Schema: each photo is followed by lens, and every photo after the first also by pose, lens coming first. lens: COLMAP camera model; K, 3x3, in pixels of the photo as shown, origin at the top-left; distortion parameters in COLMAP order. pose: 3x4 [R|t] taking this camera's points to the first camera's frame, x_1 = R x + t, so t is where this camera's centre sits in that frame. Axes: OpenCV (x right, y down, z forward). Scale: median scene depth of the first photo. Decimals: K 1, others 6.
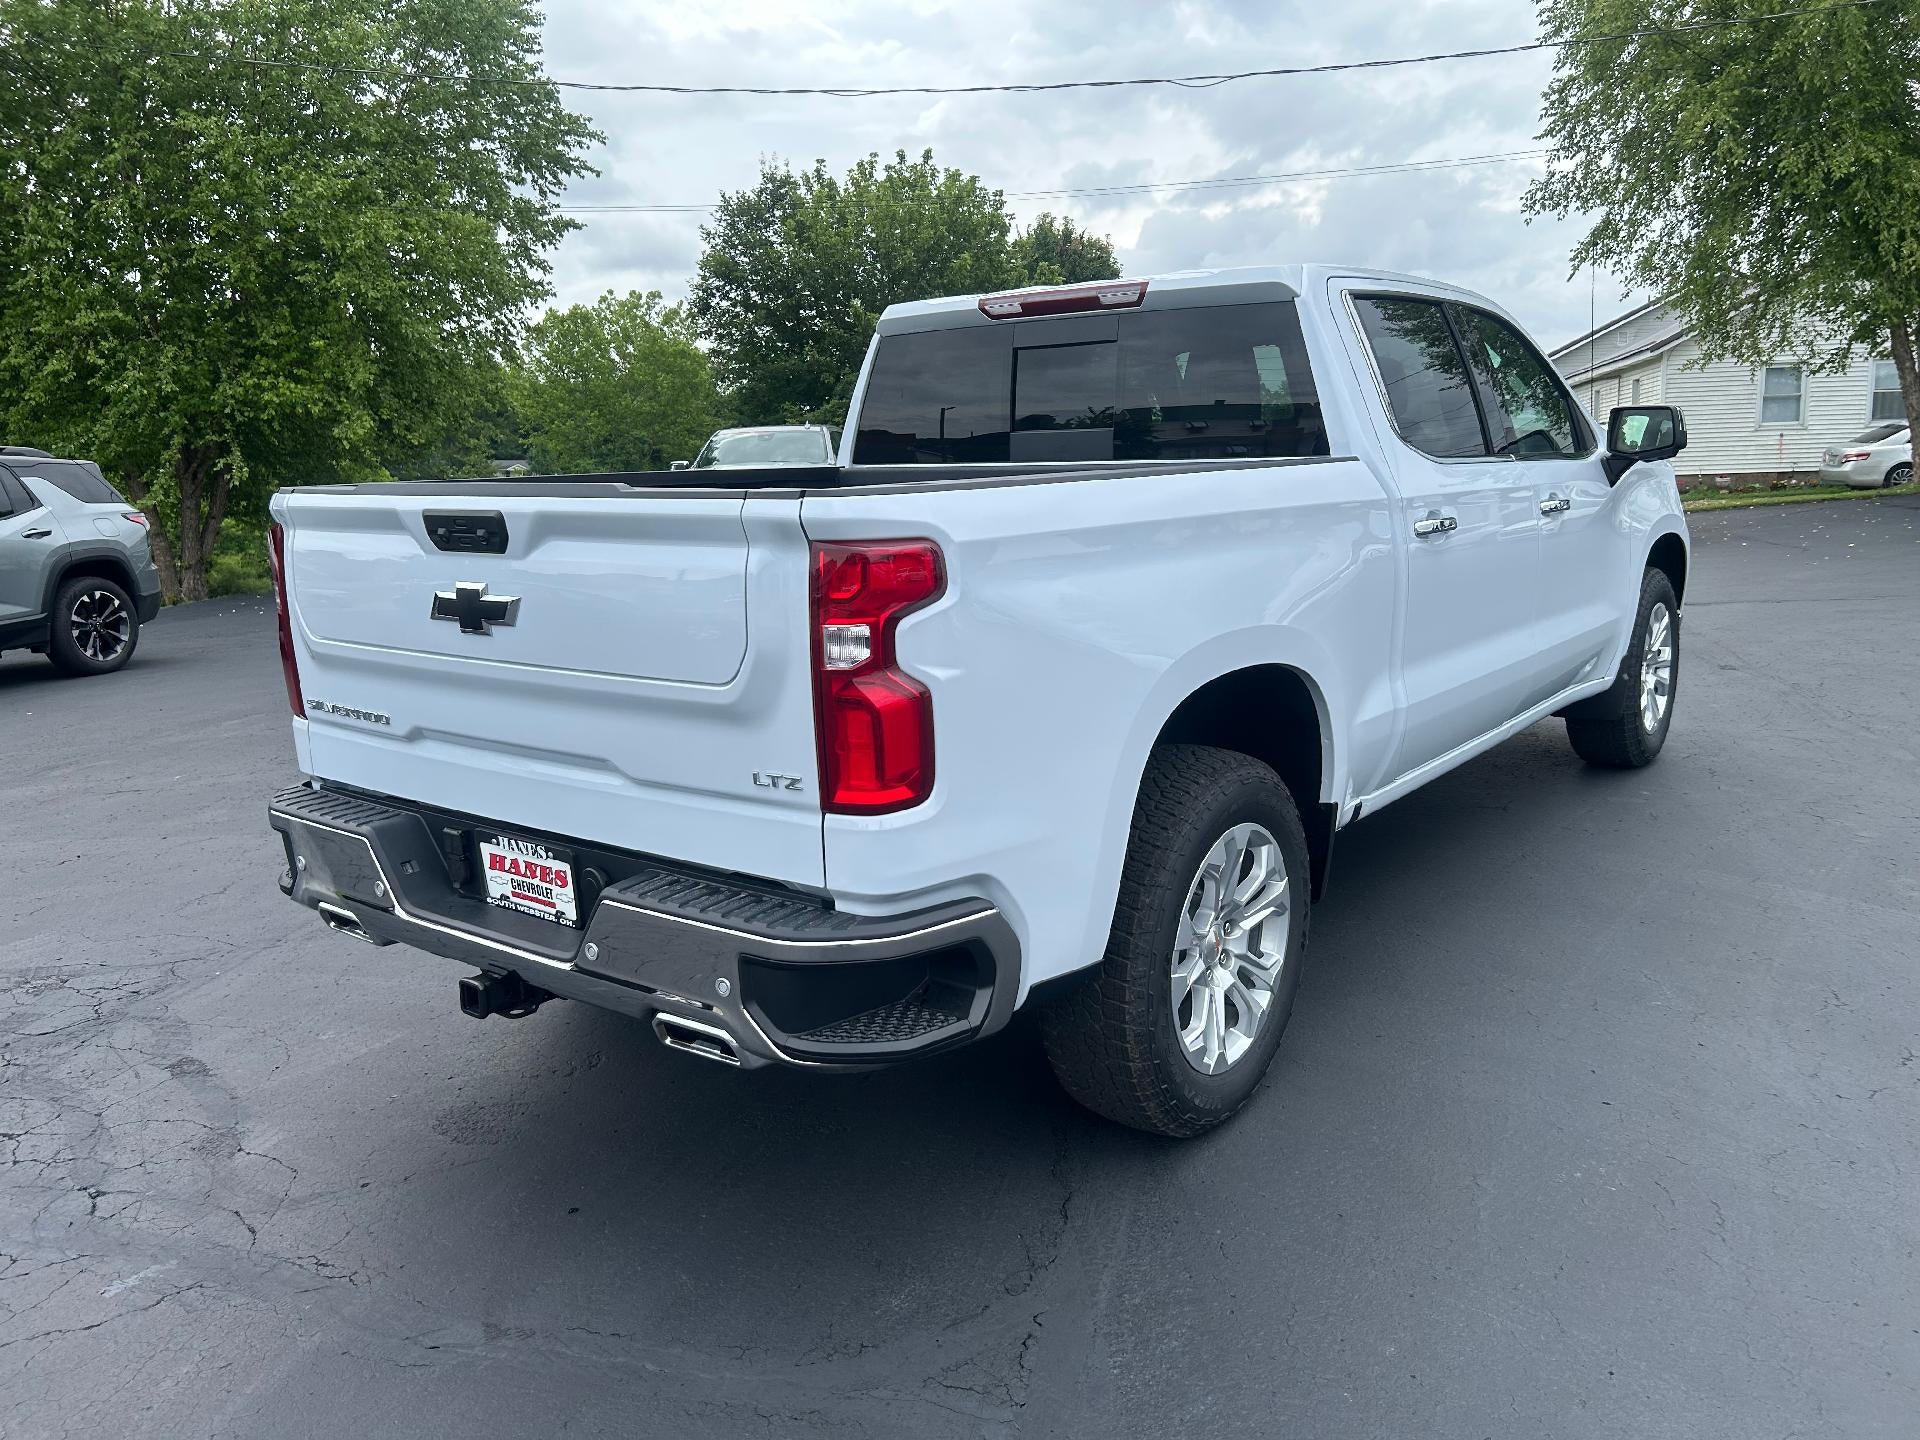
lens RADIAL K [[1454.4, 0, 965.5], [0, 1454.4, 703.5], [0, 0, 1]] dist [0.055612, -0.058723]
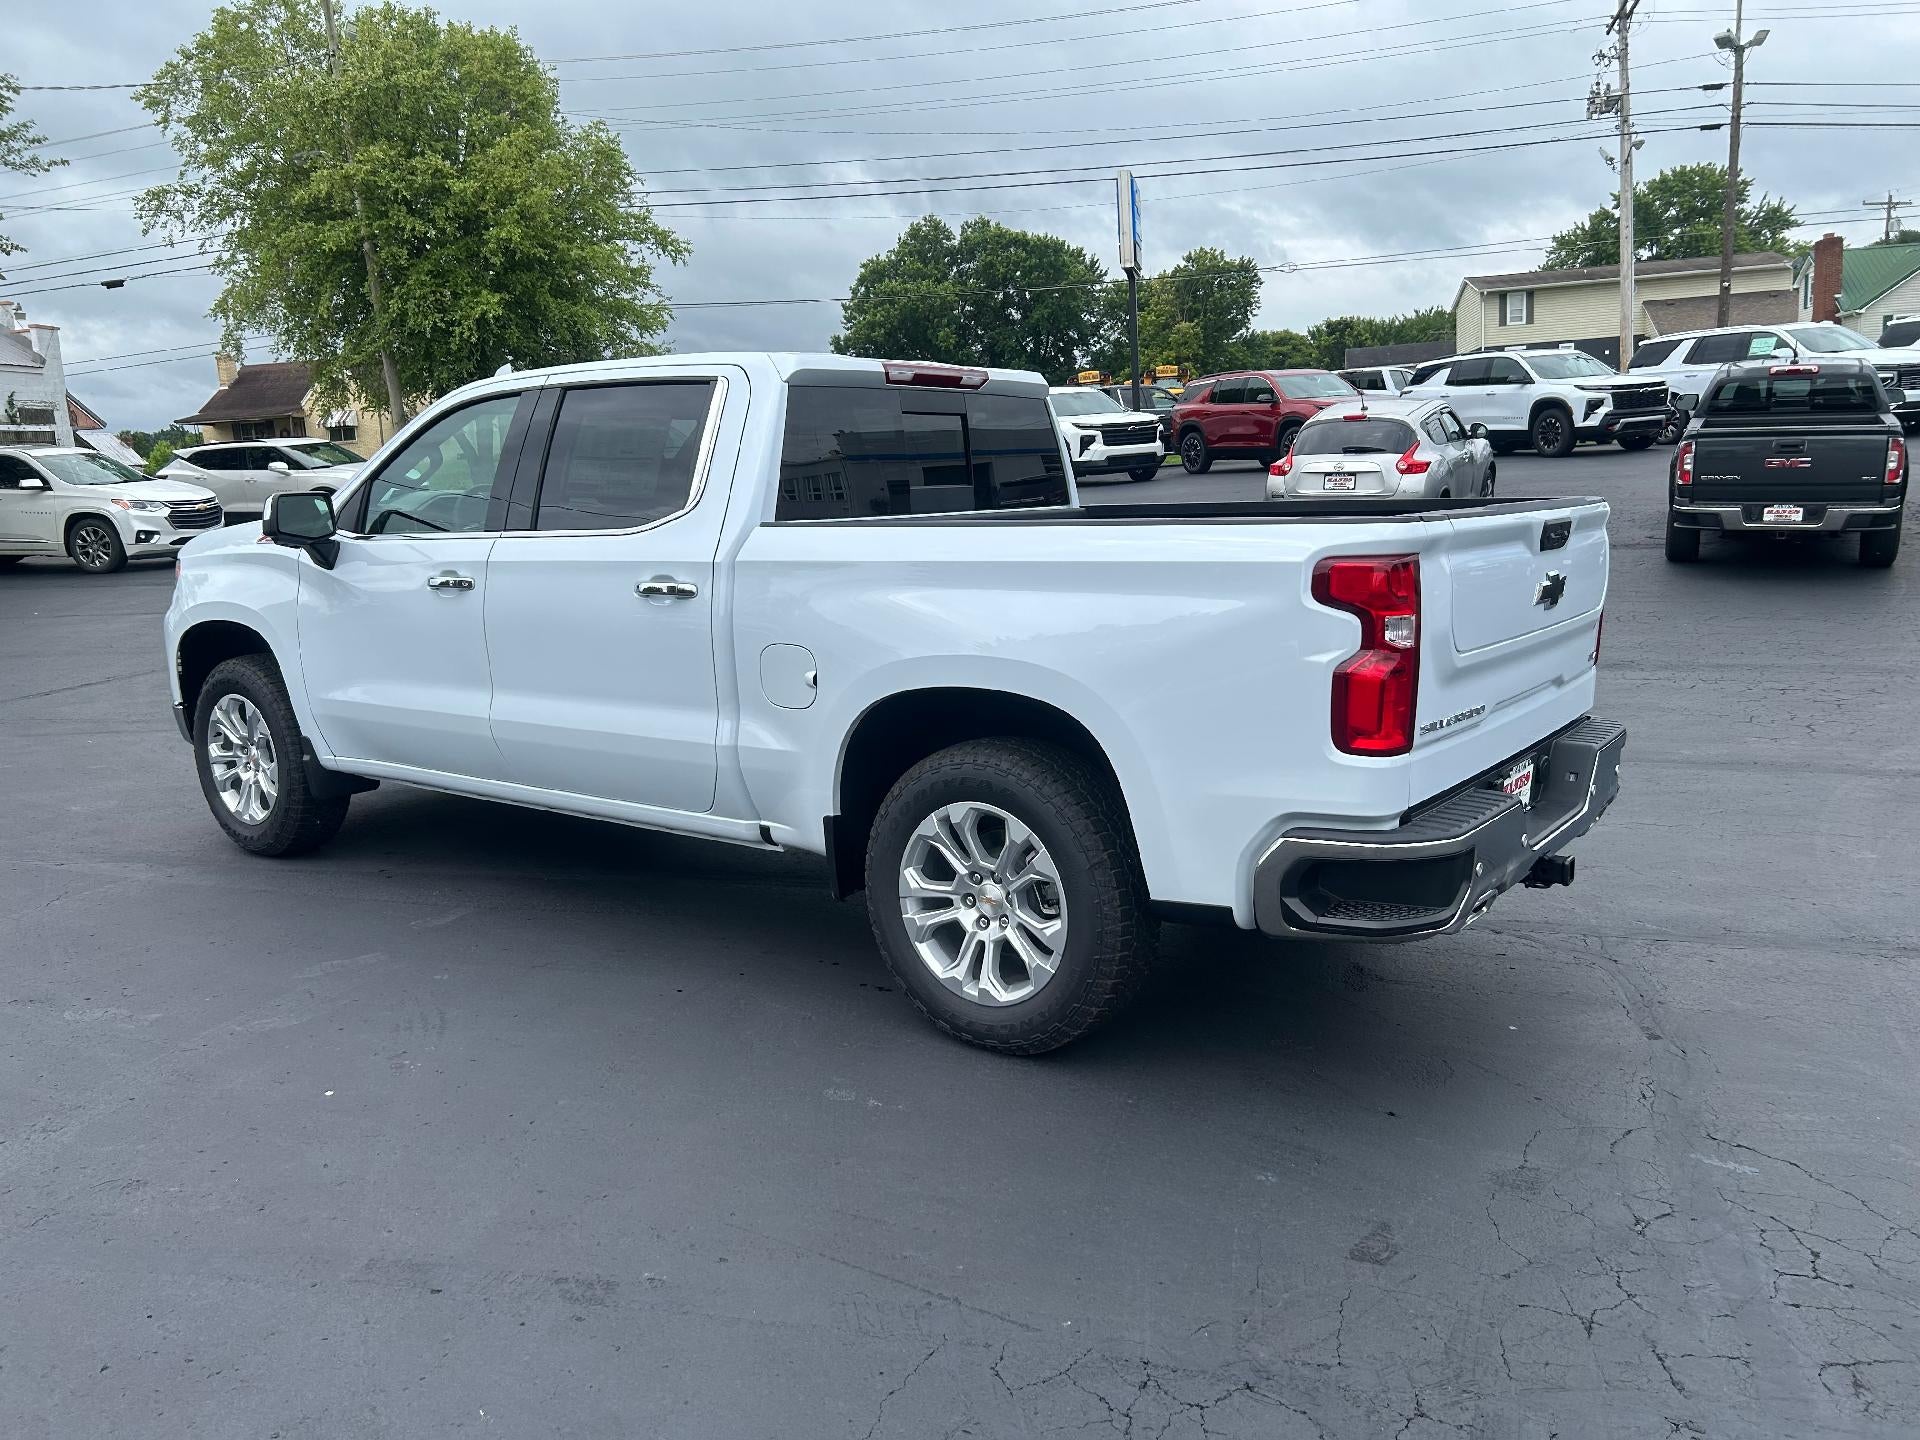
lens RADIAL K [[1454.4, 0, 961.0], [0, 1454.4, 729.2], [0, 0, 1]] dist [0.055612, -0.058723]
pose [[-0.019588, -0.142804, 0.989557, -1.120688], [0.205564, 0.968026, 0.143766, -0.163832], [-0.978448, 0.206234, 0.010394, 1.016372]]
